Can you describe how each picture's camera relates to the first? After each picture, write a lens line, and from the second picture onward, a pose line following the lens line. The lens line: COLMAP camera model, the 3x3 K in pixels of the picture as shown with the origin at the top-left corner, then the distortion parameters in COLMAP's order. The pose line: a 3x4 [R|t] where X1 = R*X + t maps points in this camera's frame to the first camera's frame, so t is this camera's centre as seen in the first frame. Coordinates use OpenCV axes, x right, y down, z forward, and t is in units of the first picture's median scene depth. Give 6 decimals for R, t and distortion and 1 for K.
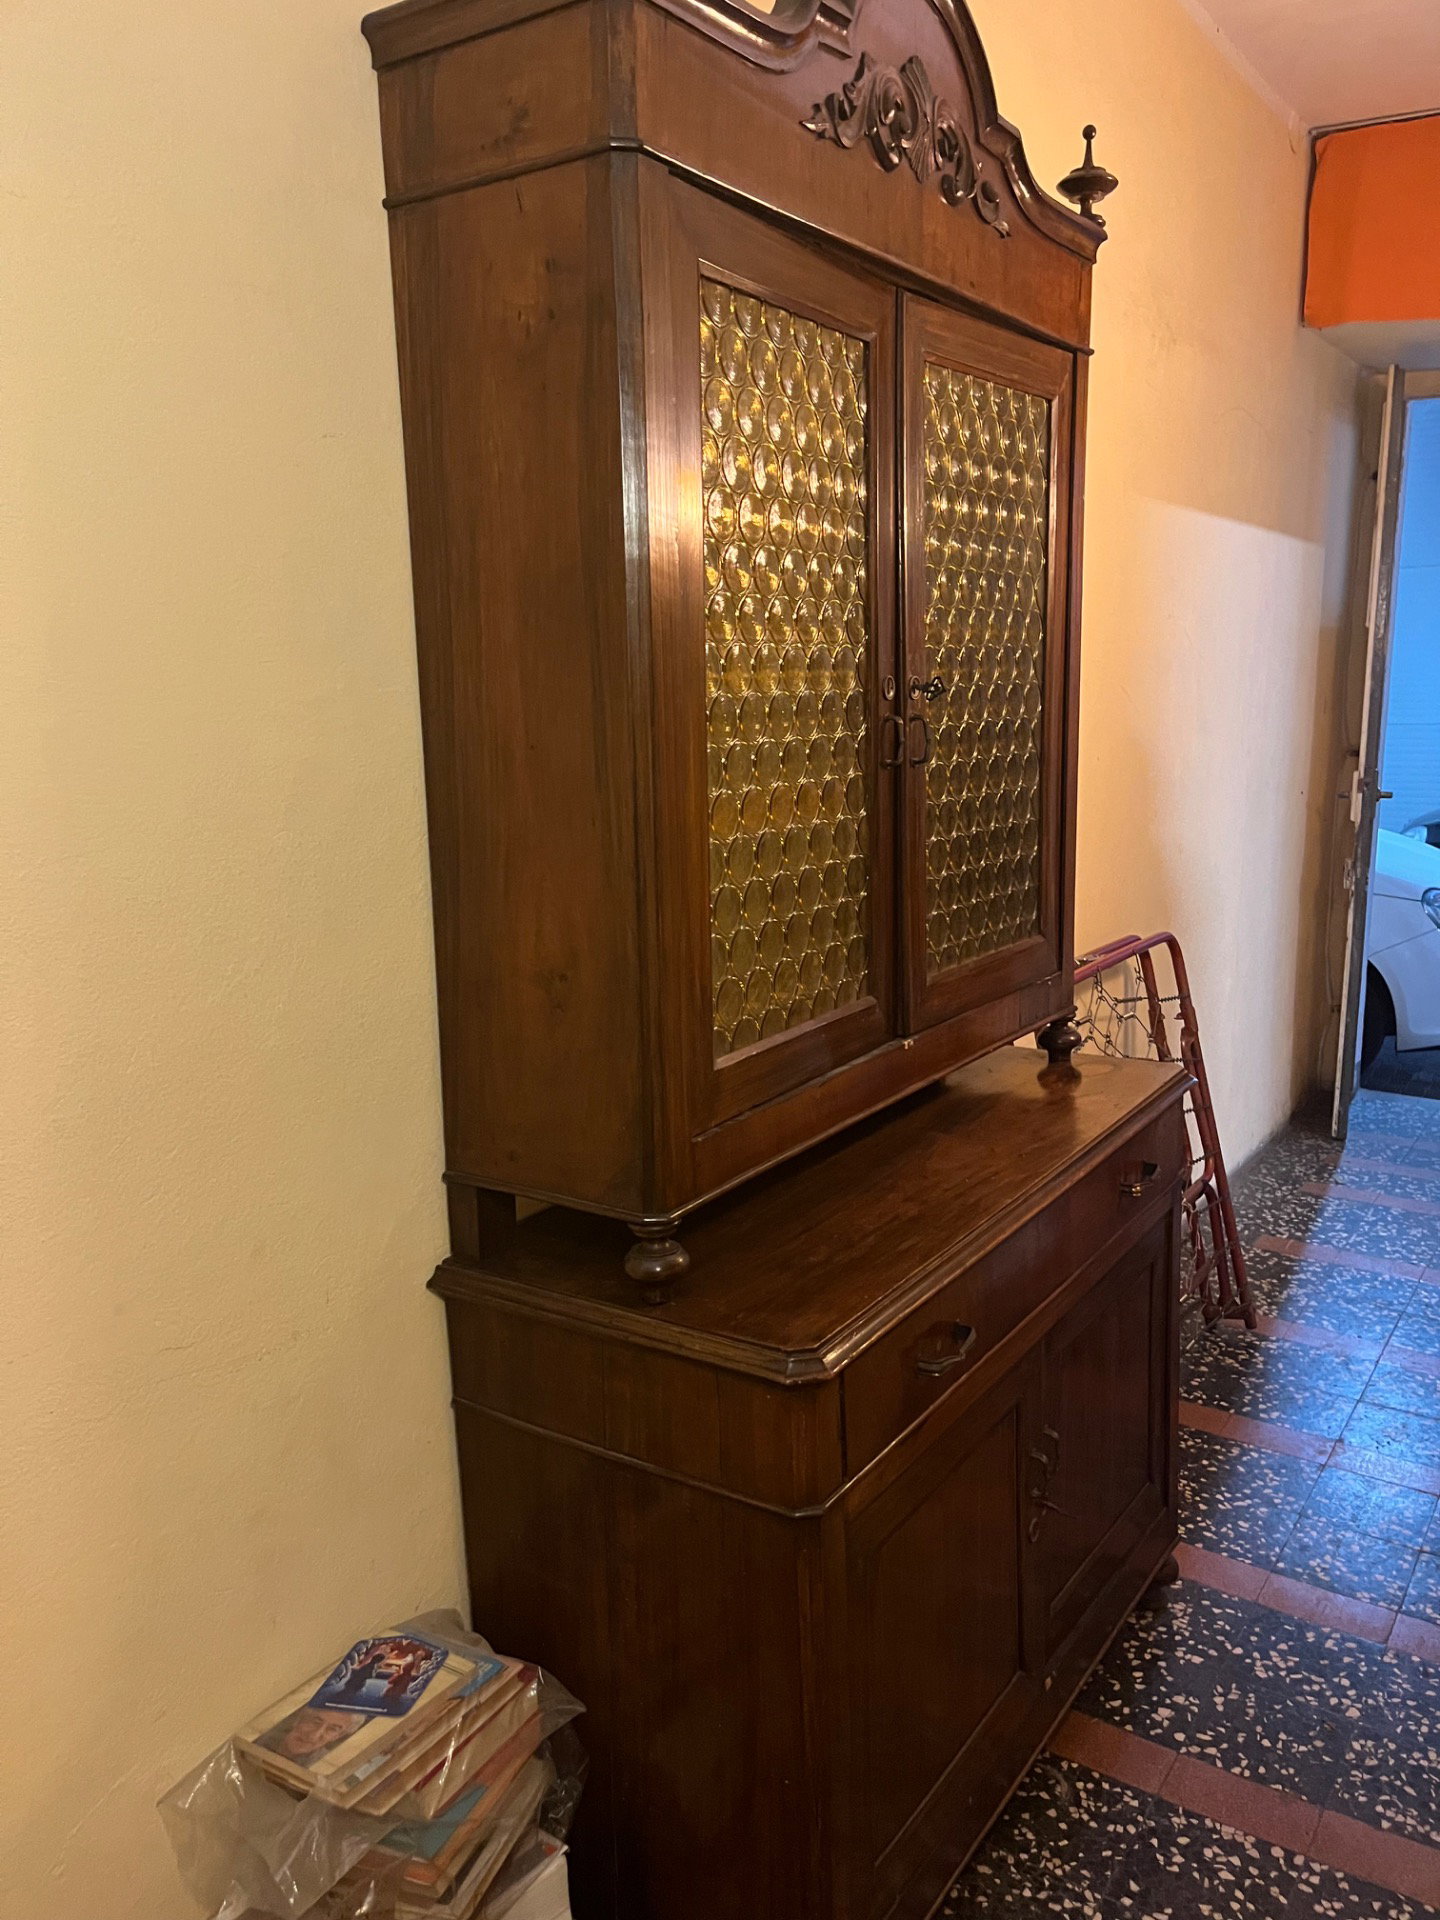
lens RADIAL K [[1427.9, 0, 755.4], [0, 1427.9, 927.0], [0, 0, 1]] dist [0.057578, -0.085441]
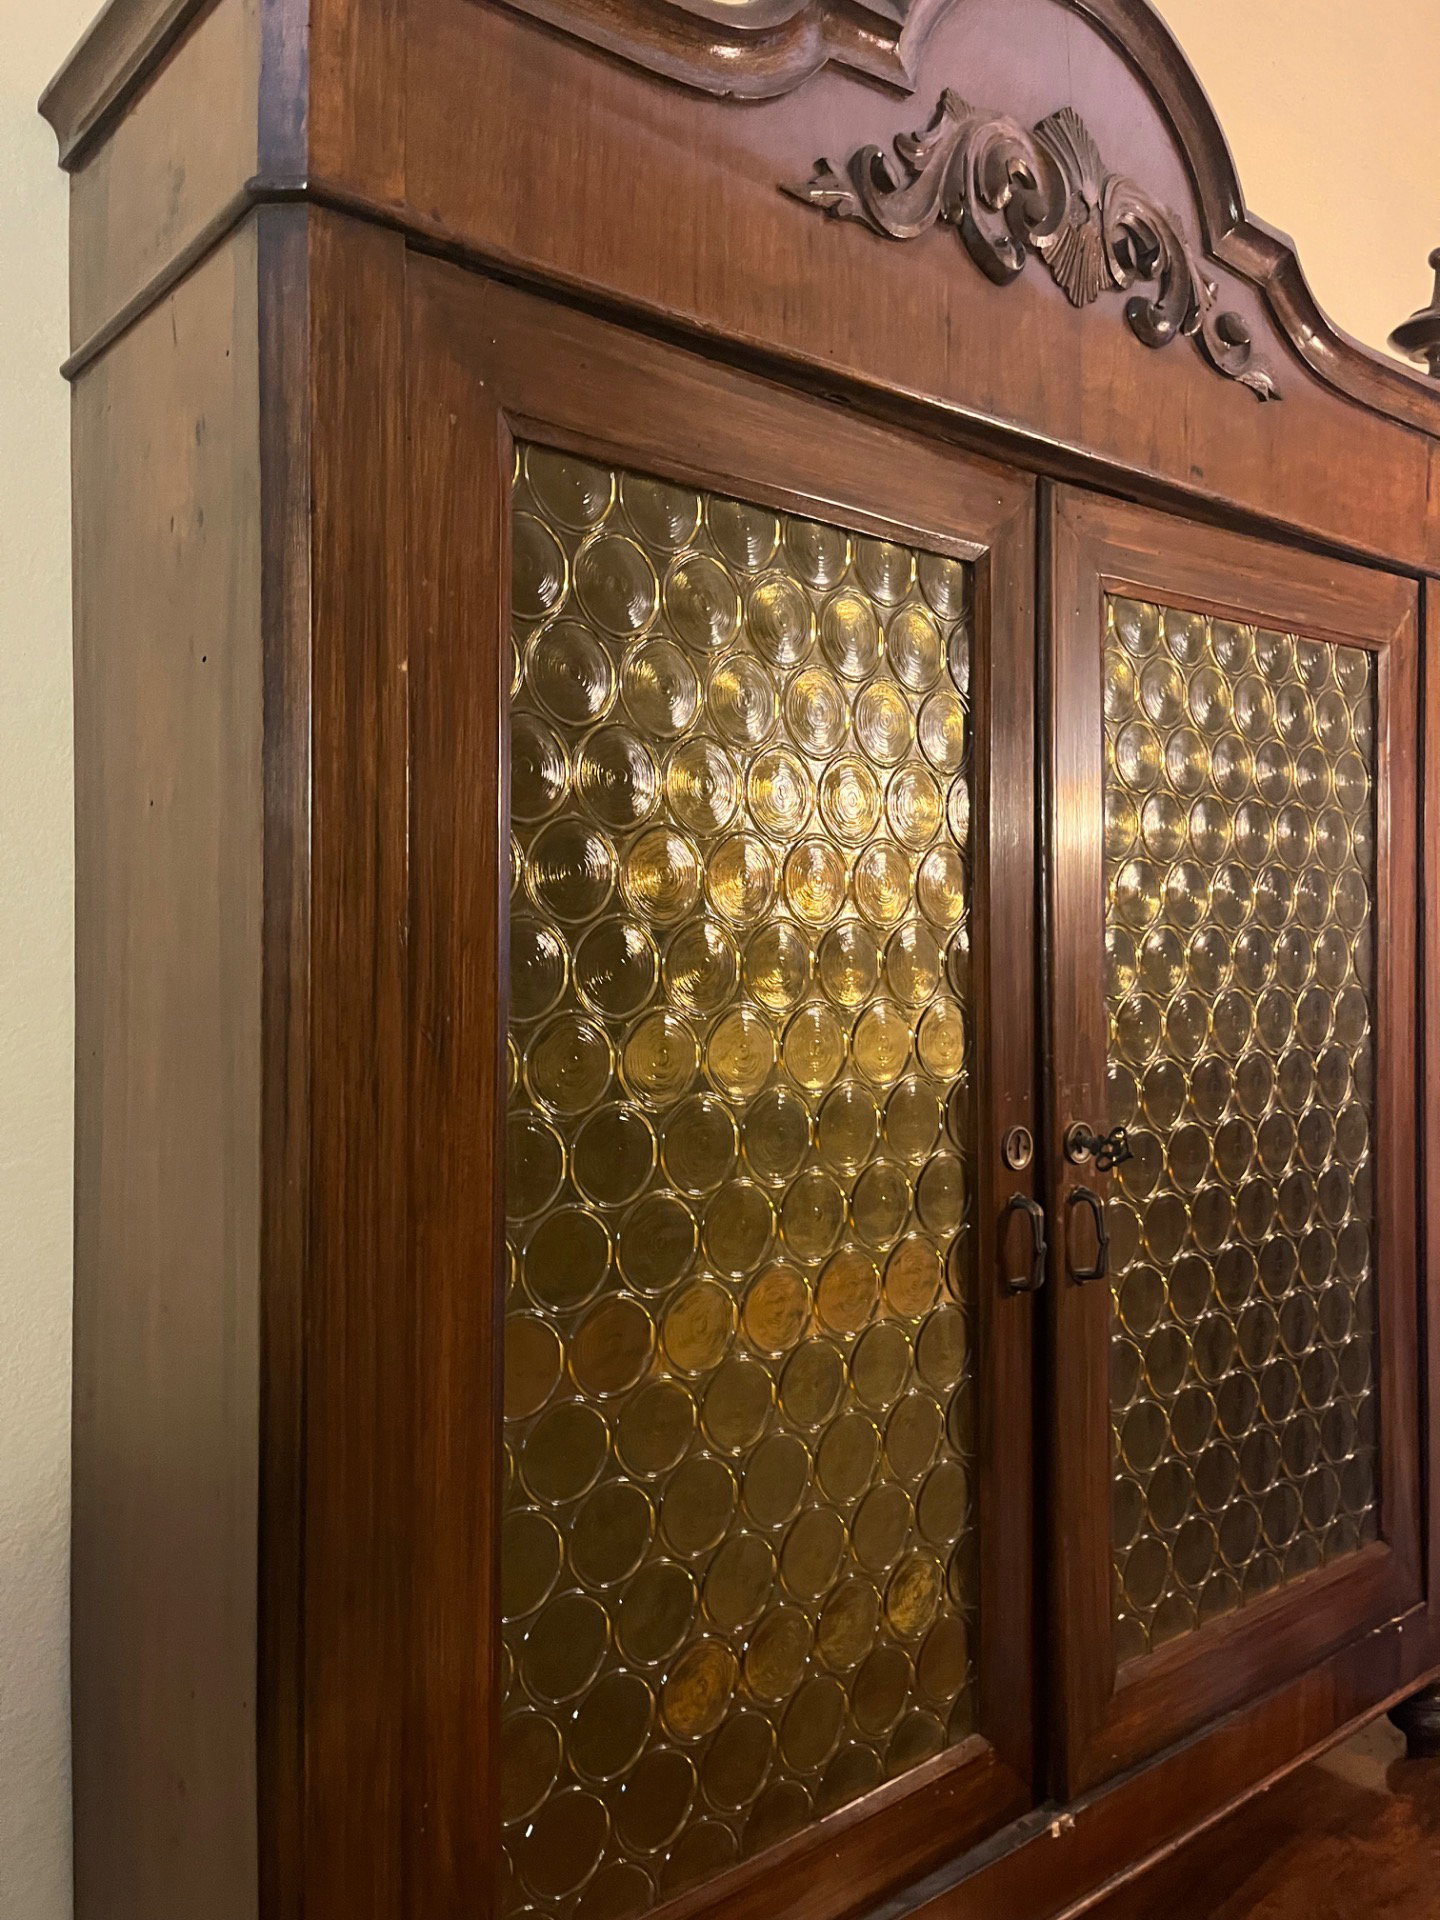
lens RADIAL K [[1427.9, 0, 734.1], [0, 1427.9, 950.7], [0, 0, 1]] dist [0.057578, -0.085441]
pose [[0.954757, 0.011447, -0.297168, 0.137246], [-0.063918, 0.983804, -0.167463, -0.128114], [0.290438, 0.178881, 0.940025, 0.389671]]
